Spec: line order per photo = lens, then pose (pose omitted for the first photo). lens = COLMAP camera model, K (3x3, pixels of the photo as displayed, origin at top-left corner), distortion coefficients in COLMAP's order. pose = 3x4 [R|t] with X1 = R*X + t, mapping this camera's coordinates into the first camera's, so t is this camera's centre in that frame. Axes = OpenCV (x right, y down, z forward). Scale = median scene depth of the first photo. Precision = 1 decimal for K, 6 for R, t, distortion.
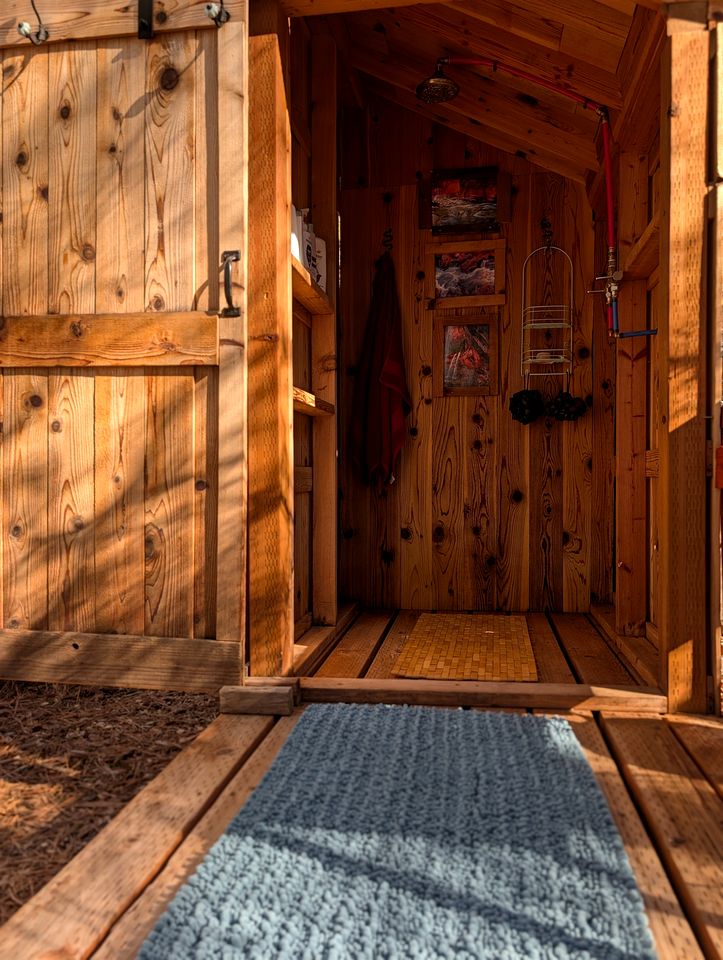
lens RADIAL K [[707.7, 0, 360.6], [0, 707.7, 479.7], [0, 0, 1]] dist [0.004536, -0.013531]
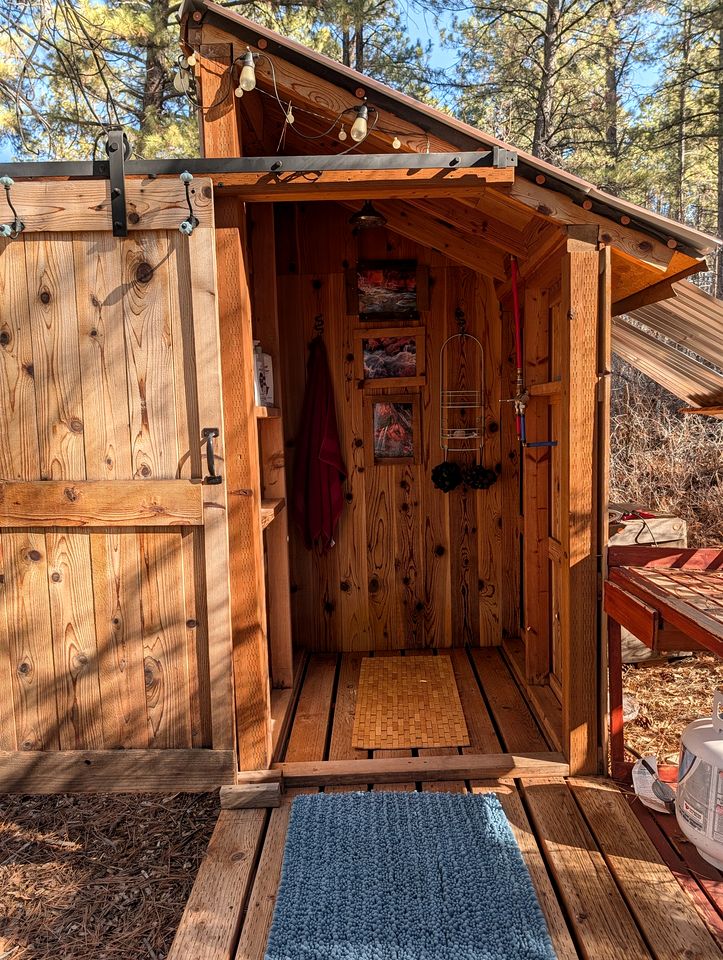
lens RADIAL K [[707.7, 0, 363.5], [0, 707.7, 478.7], [0, 0, 1]] dist [0.004536, -0.013531]
pose [[0.988597, -0.045067, 0.143681, -0.099545], [0.032099, 0.995303, 0.091335, -0.321525], [-0.147122, -0.085681, 0.985400, -0.175658]]
